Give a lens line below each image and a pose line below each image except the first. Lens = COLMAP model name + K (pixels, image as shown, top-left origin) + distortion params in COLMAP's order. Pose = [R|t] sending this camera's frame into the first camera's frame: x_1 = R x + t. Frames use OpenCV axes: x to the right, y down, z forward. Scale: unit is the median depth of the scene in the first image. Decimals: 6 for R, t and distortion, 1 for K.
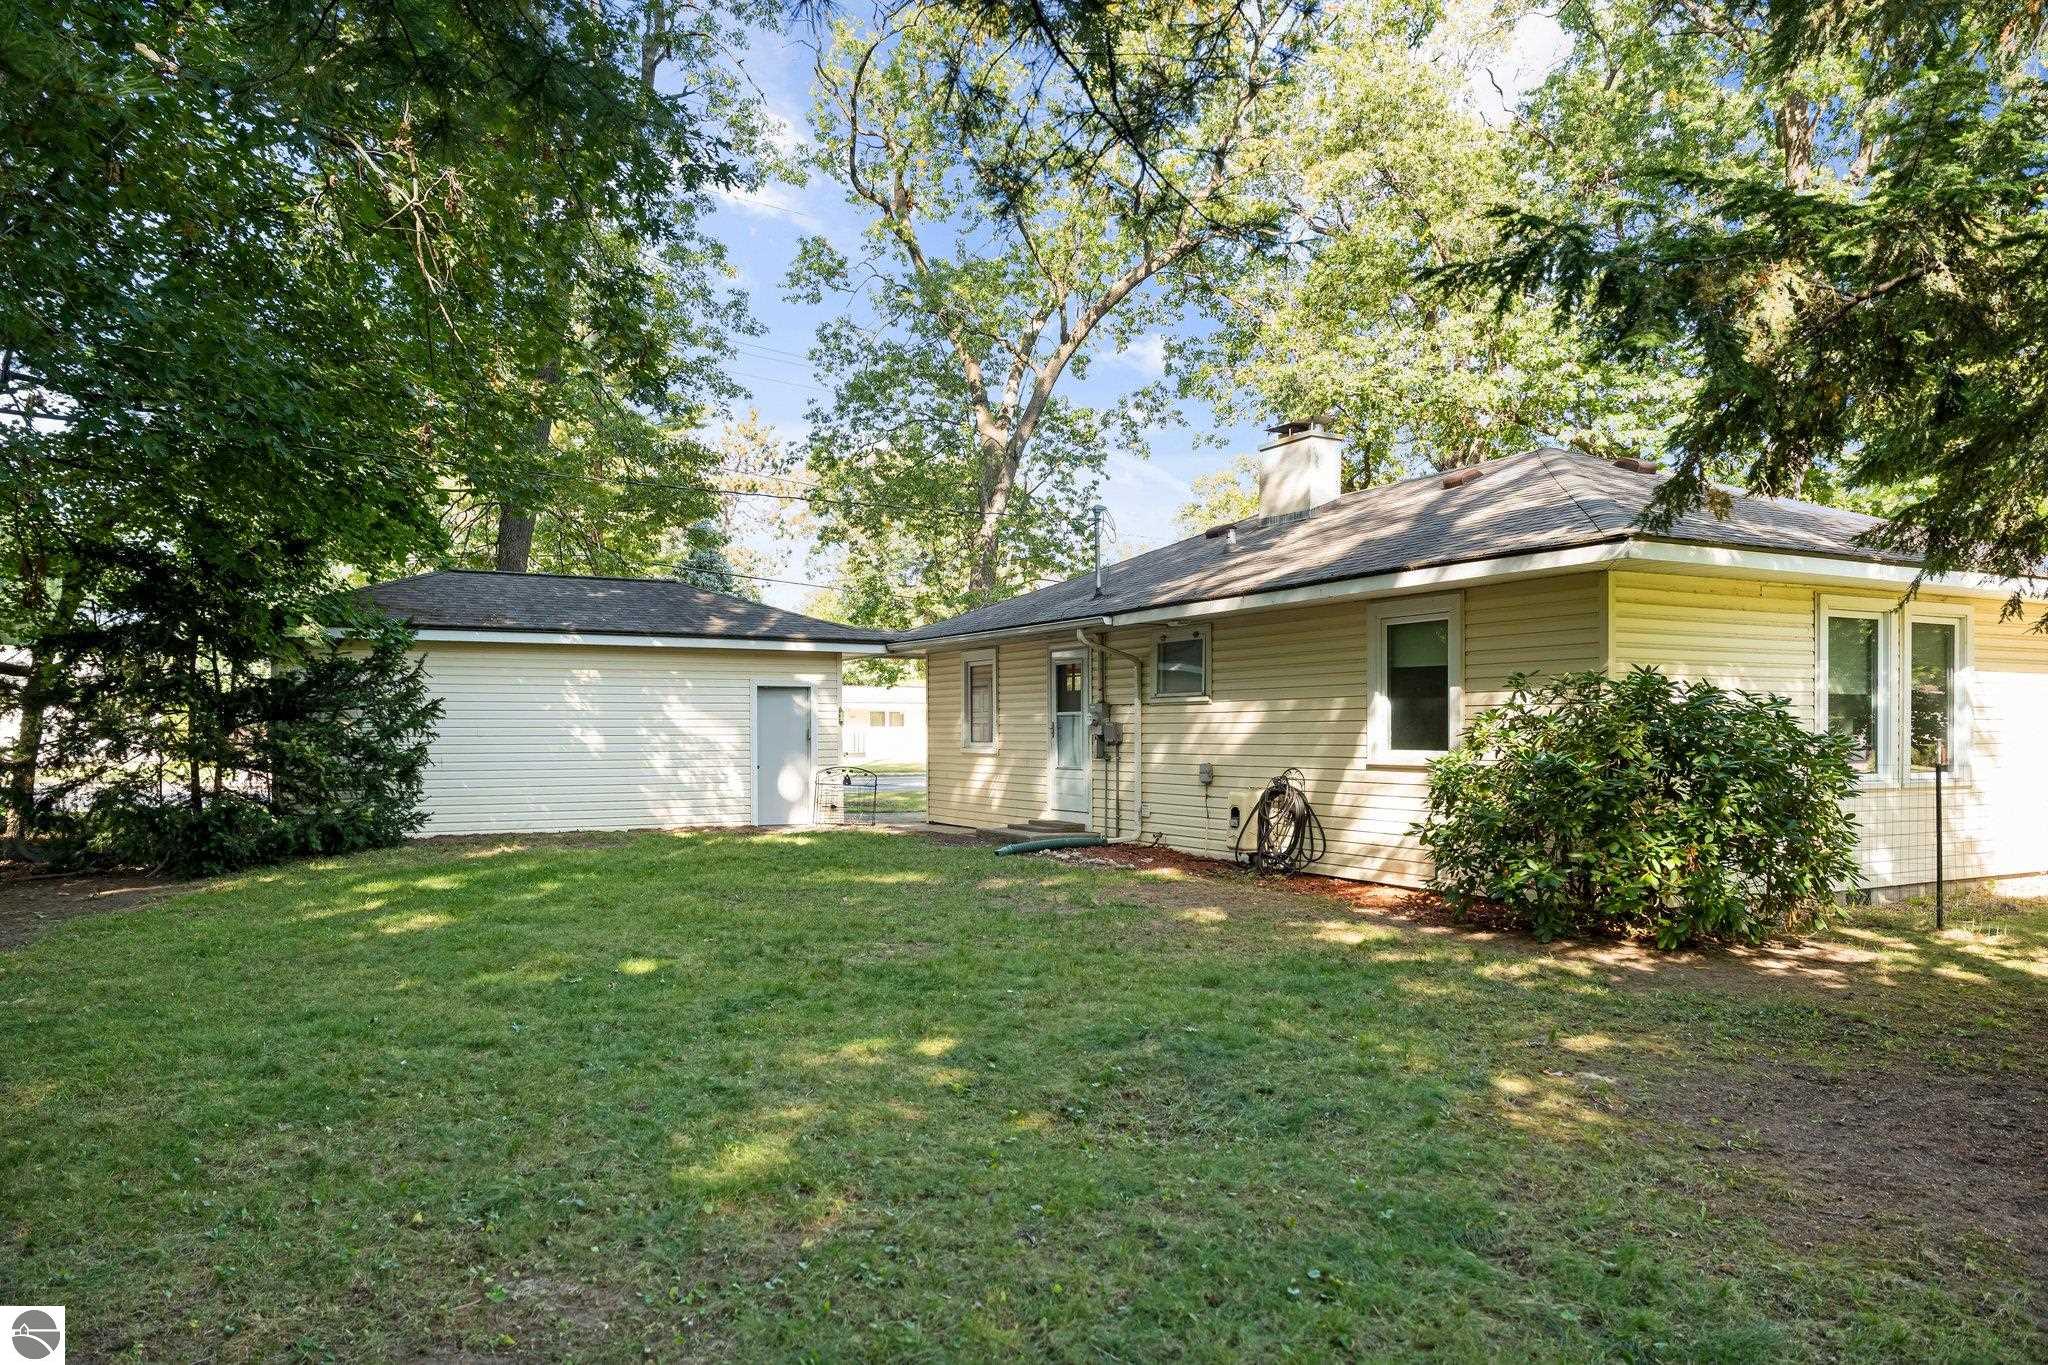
lens RADIAL K [[1378.2, 0, 1023.7], [0, 1378.2, 734.7], [0, 0, 1]] dist [-0.006845, -0.005391]
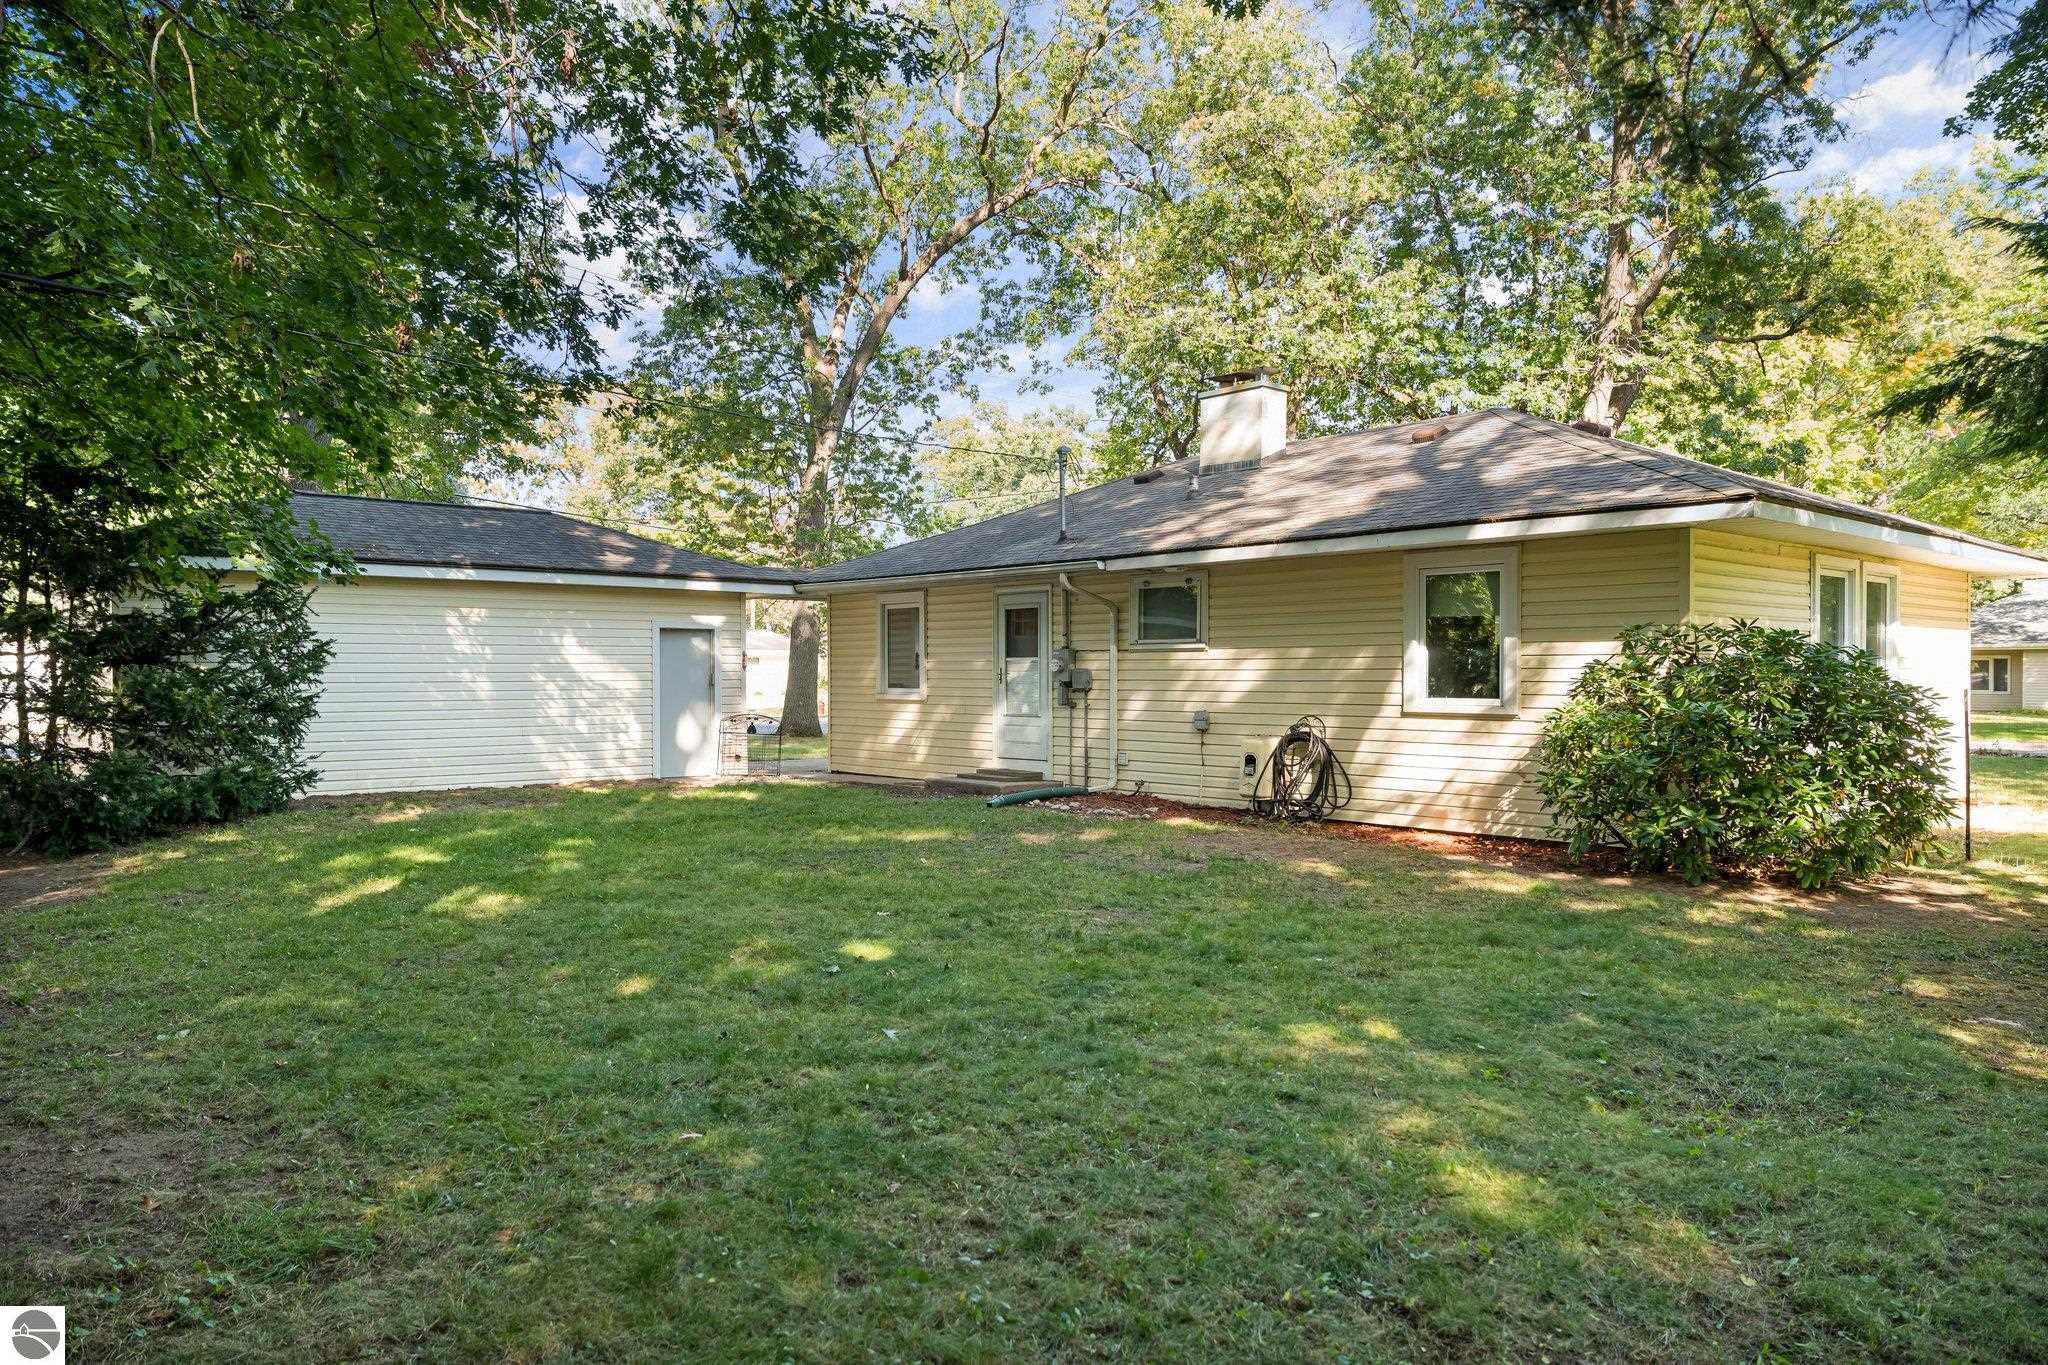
lens RADIAL K [[1363.5, 0, 1024.0], [0, 1363.5, 682.5], [0, 0, 1]] dist [-0.004524, -0.001858]
pose [[0.975725, -0.000102, 0.219000, -0.186730], [-0.000925, 0.999989, 0.004589, -0.003502], [-0.218998, -0.004681, 0.975714, 0.061095]]
